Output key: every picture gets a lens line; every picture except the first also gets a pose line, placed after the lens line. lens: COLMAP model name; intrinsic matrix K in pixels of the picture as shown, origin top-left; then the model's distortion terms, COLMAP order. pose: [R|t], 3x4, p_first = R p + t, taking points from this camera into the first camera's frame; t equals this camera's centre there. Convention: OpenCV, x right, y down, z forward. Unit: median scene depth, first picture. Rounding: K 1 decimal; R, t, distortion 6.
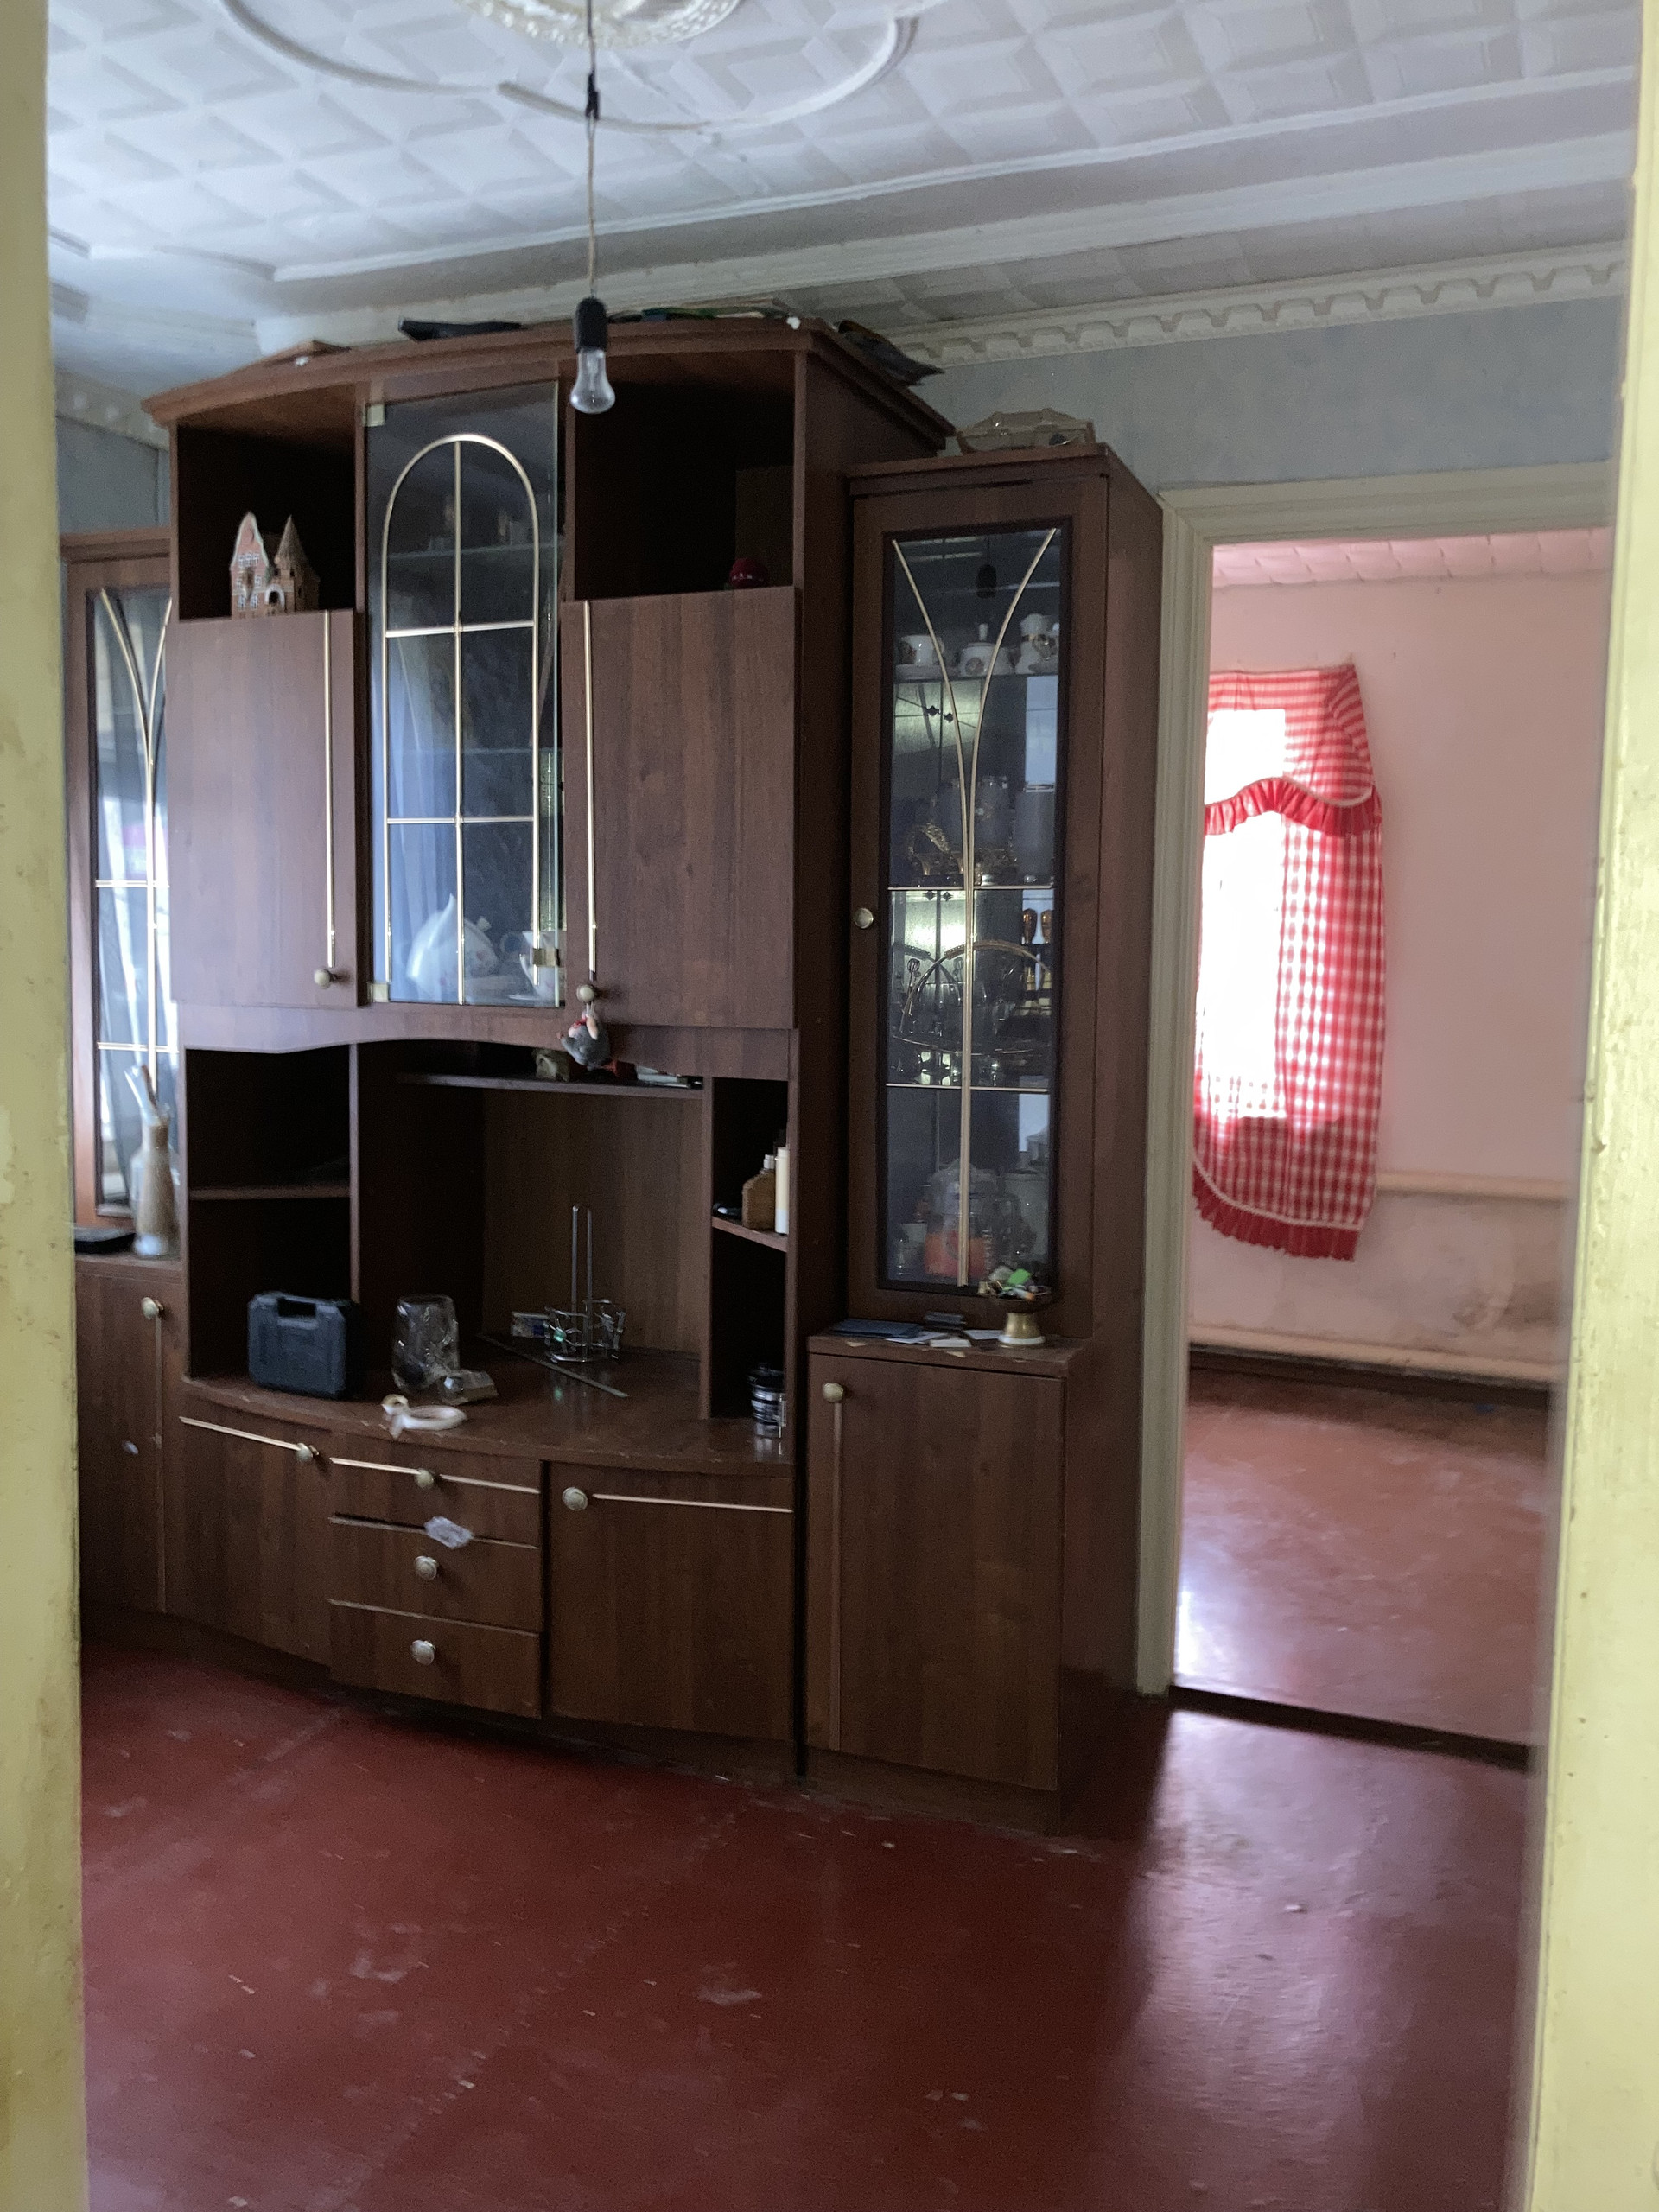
lens RADIAL K [[1829.3, 0, 822.3], [0, 1829.3, 1107.2], [0, 0, 1]] dist [0.047717, -0.070032]
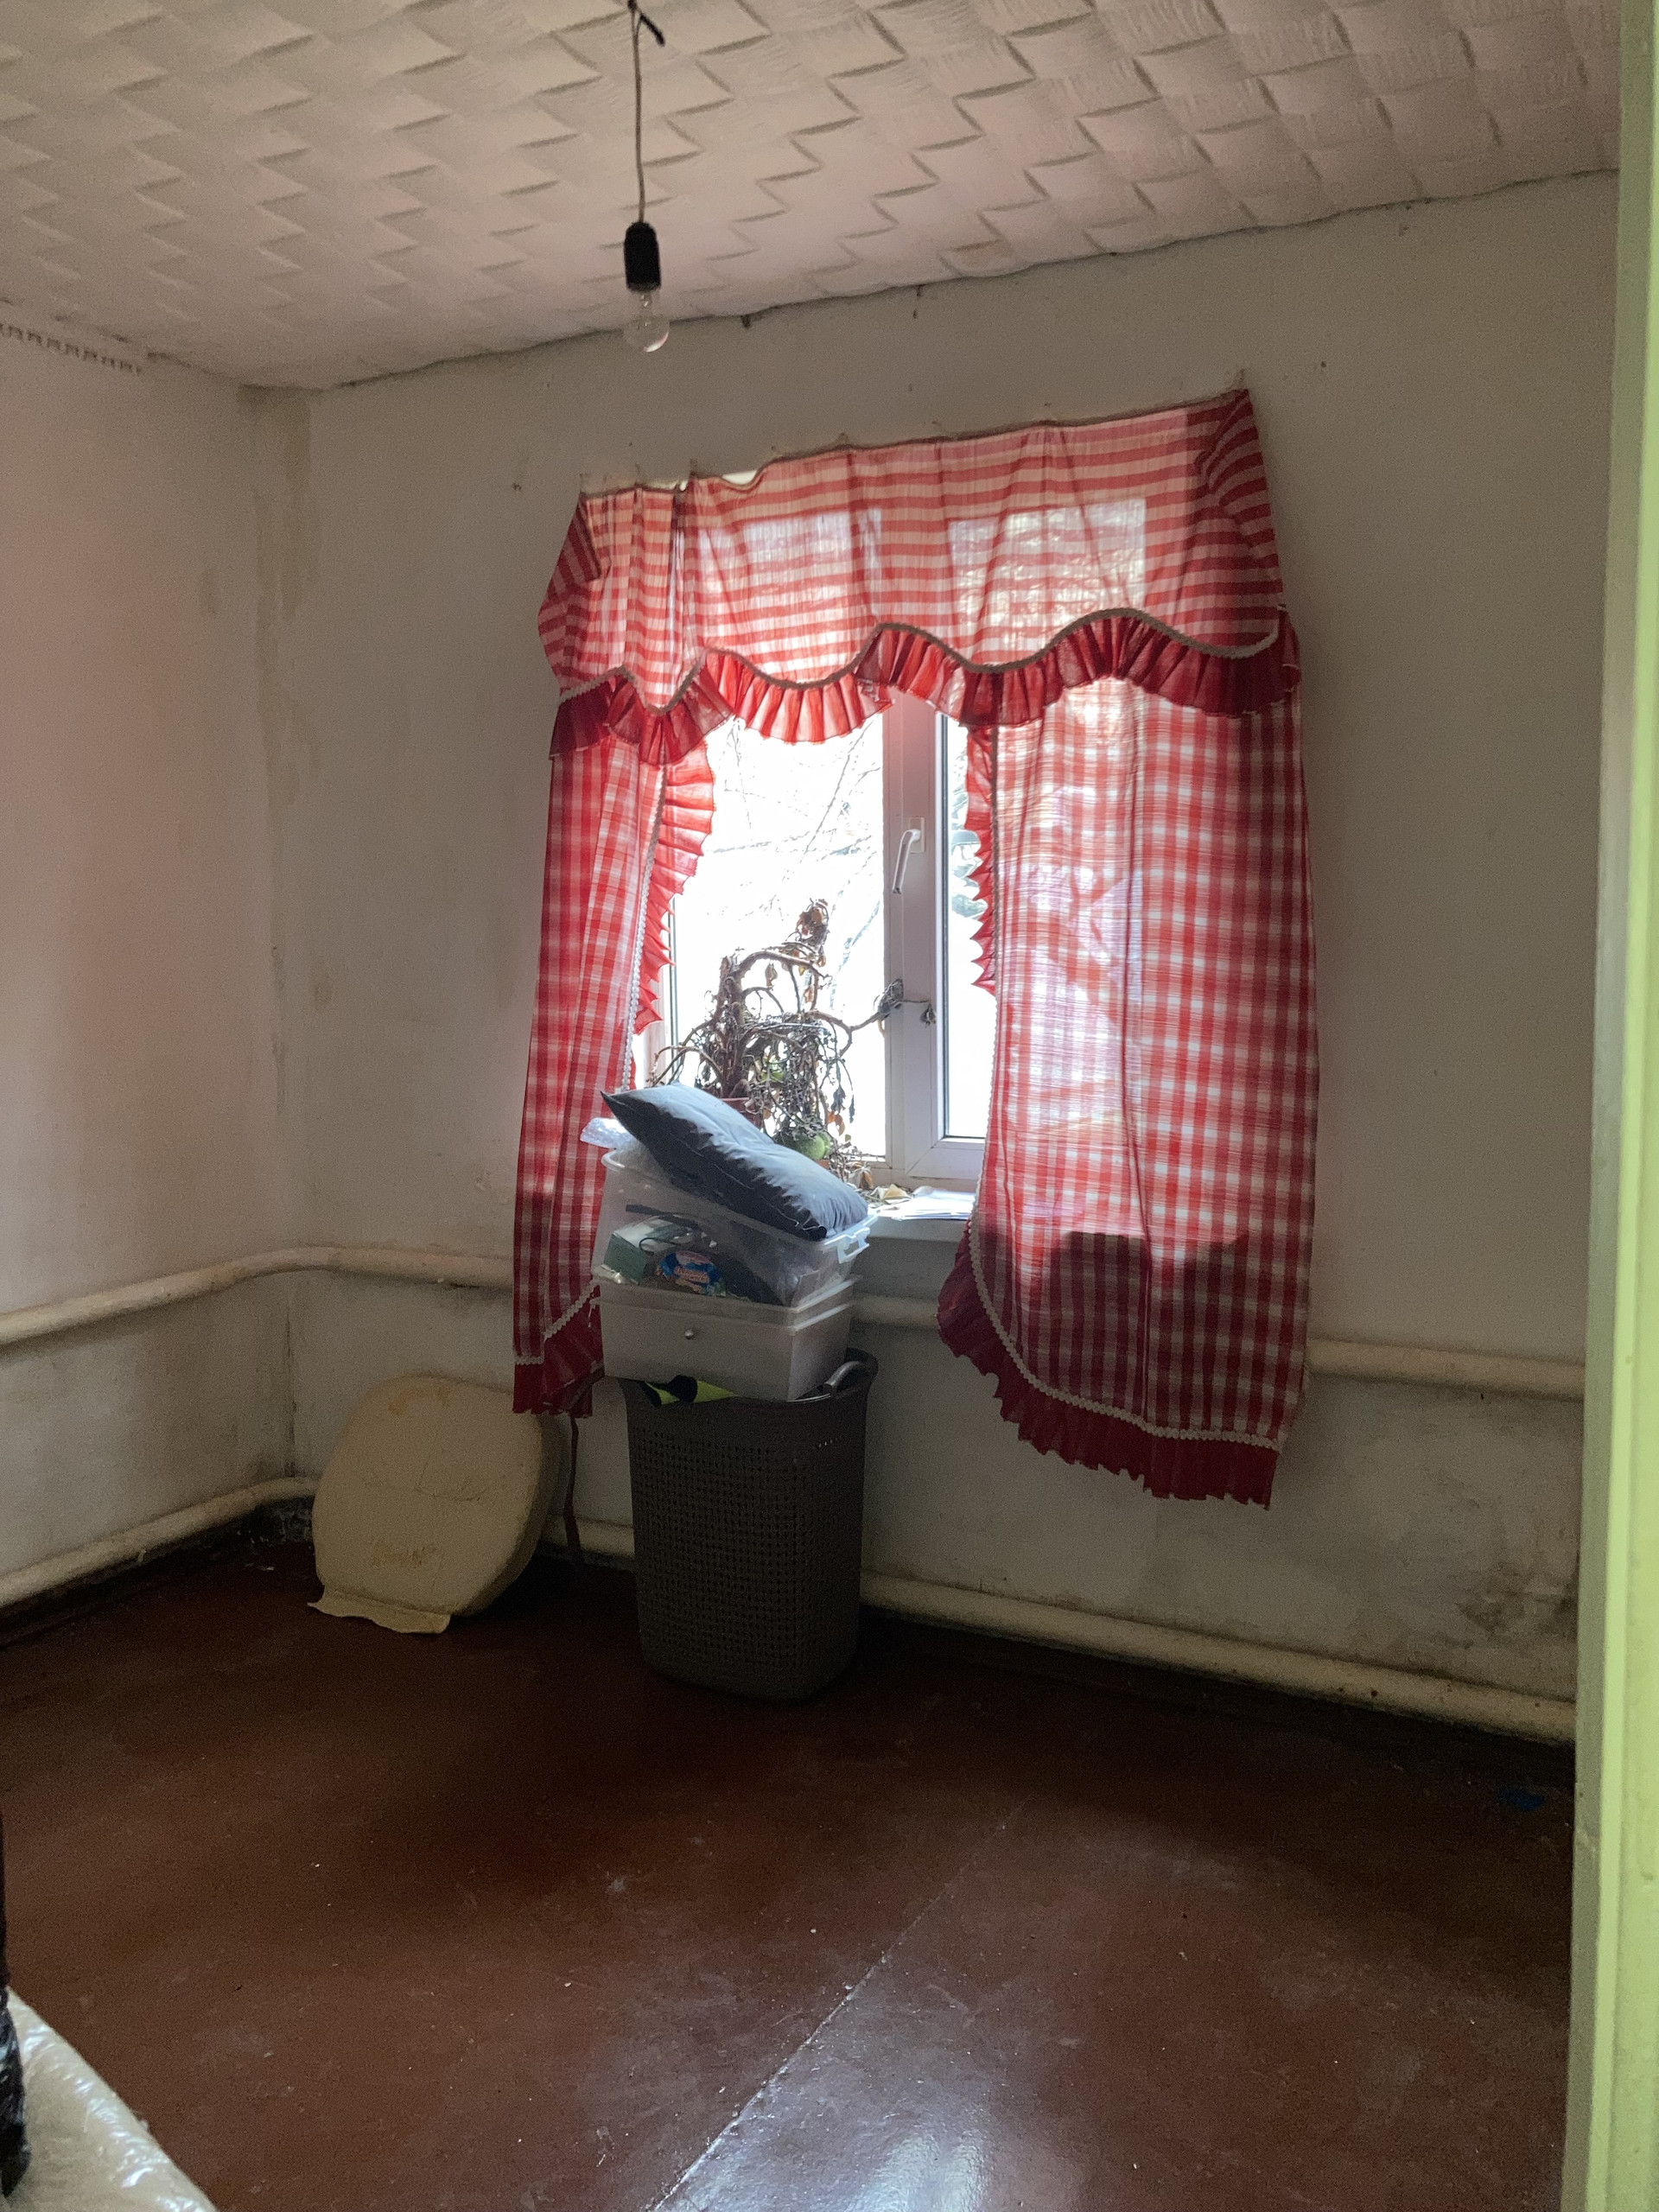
lens RADIAL K [[1829.3, 0, 837.3], [0, 1829.3, 1101.5], [0, 0, 1]] dist [0.047717, -0.070032]
pose [[0.996990, -0.014372, -0.076188, 0.205987], [0.014113, 0.999893, -0.003933, -0.033696], [0.076236, 0.002846, 0.997086, 0.455637]]
